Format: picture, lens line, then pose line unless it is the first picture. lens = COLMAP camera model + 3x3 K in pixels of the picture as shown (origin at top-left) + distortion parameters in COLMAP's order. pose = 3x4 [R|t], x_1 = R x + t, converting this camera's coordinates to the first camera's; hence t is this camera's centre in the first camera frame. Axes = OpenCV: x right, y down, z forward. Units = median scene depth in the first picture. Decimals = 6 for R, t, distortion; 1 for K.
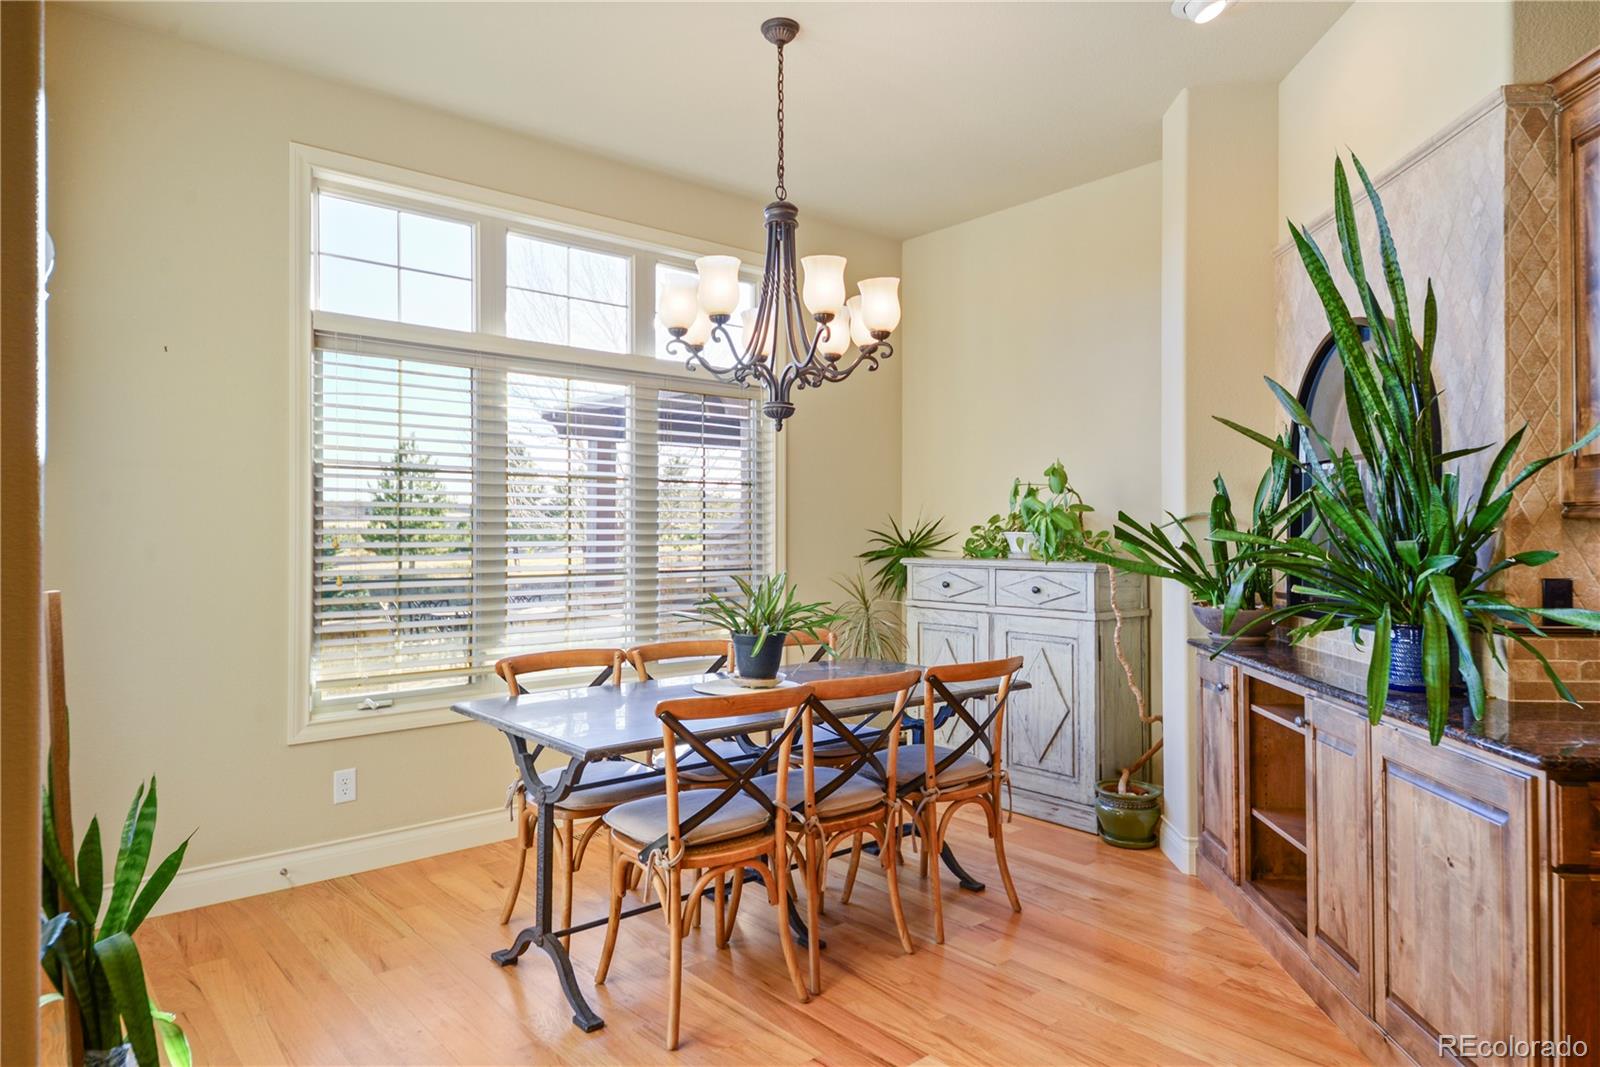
lens RADIAL K [[995.5, 0, 799.1], [0, 995.5, 528.6], [0, 0, 1]] dist [0.026149, 0.000295]
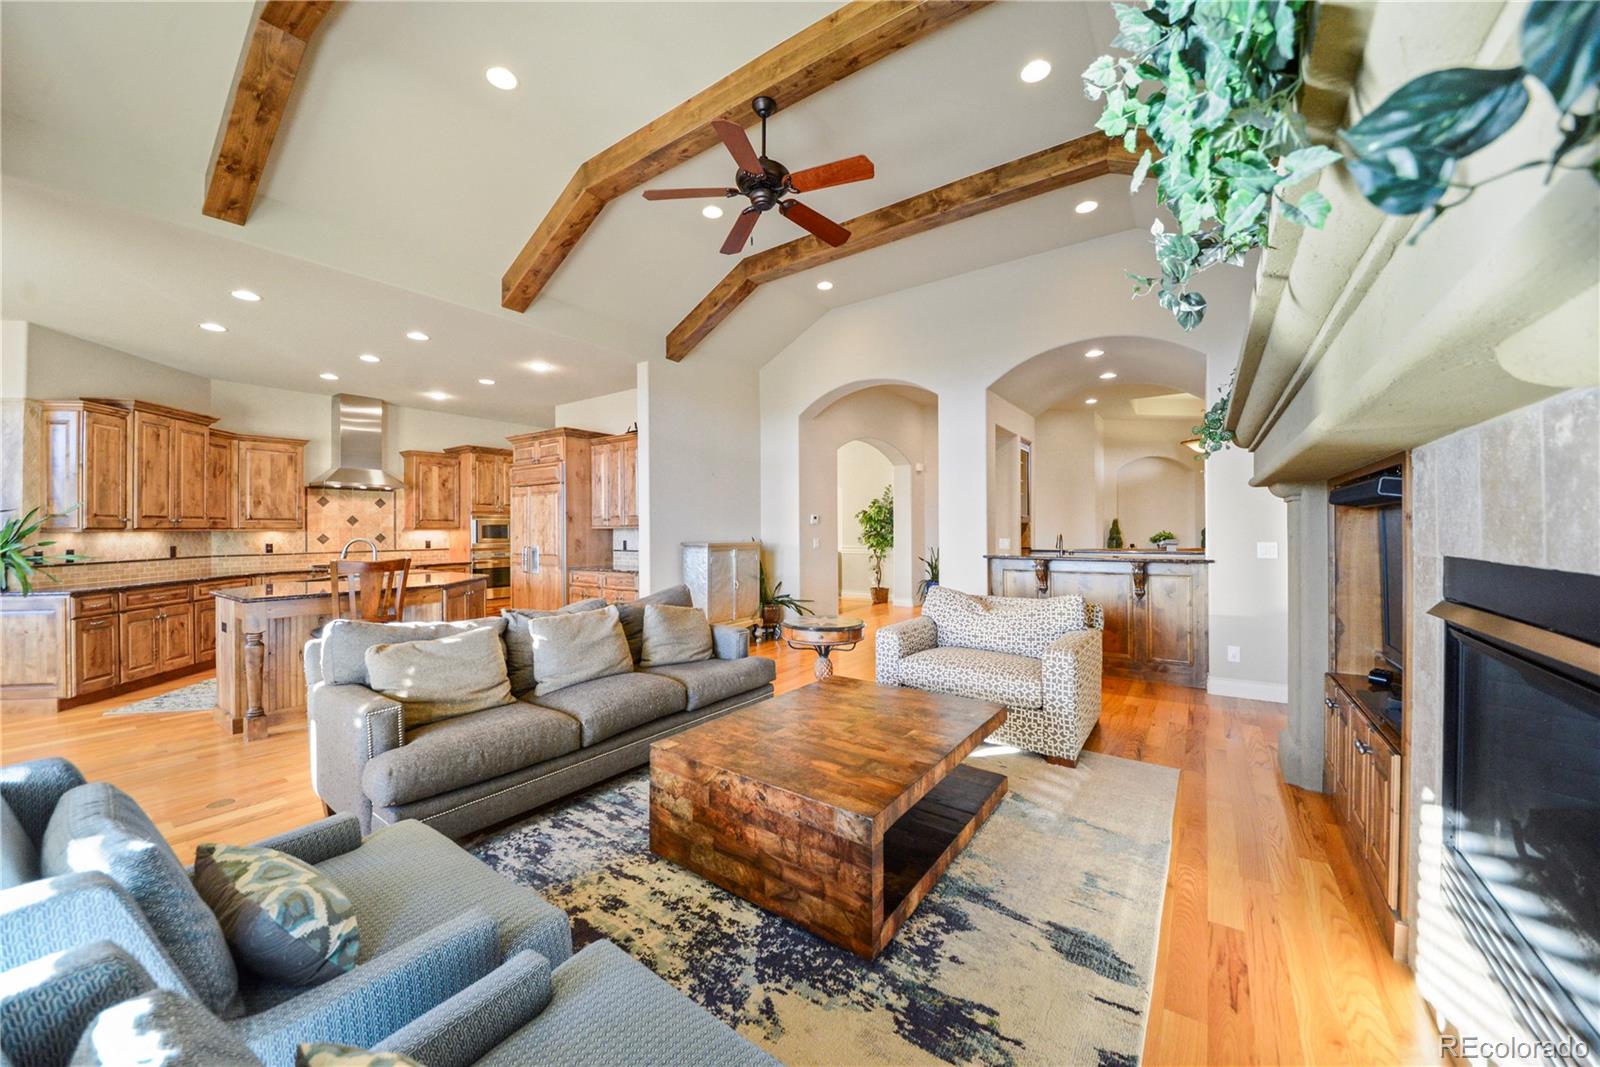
lens RADIAL K [[569.5, 0, 796.9], [0, 569.5, 524.1], [0, 0, 1]] dist [-0.025065, -0.001055]
pose [[-0.260346, 0.005313, 0.965501, -1.585099], [0.002087, 0.999986, -0.004940, -0.021732], [-0.965513, 0.000729, -0.260354, -0.933824]]
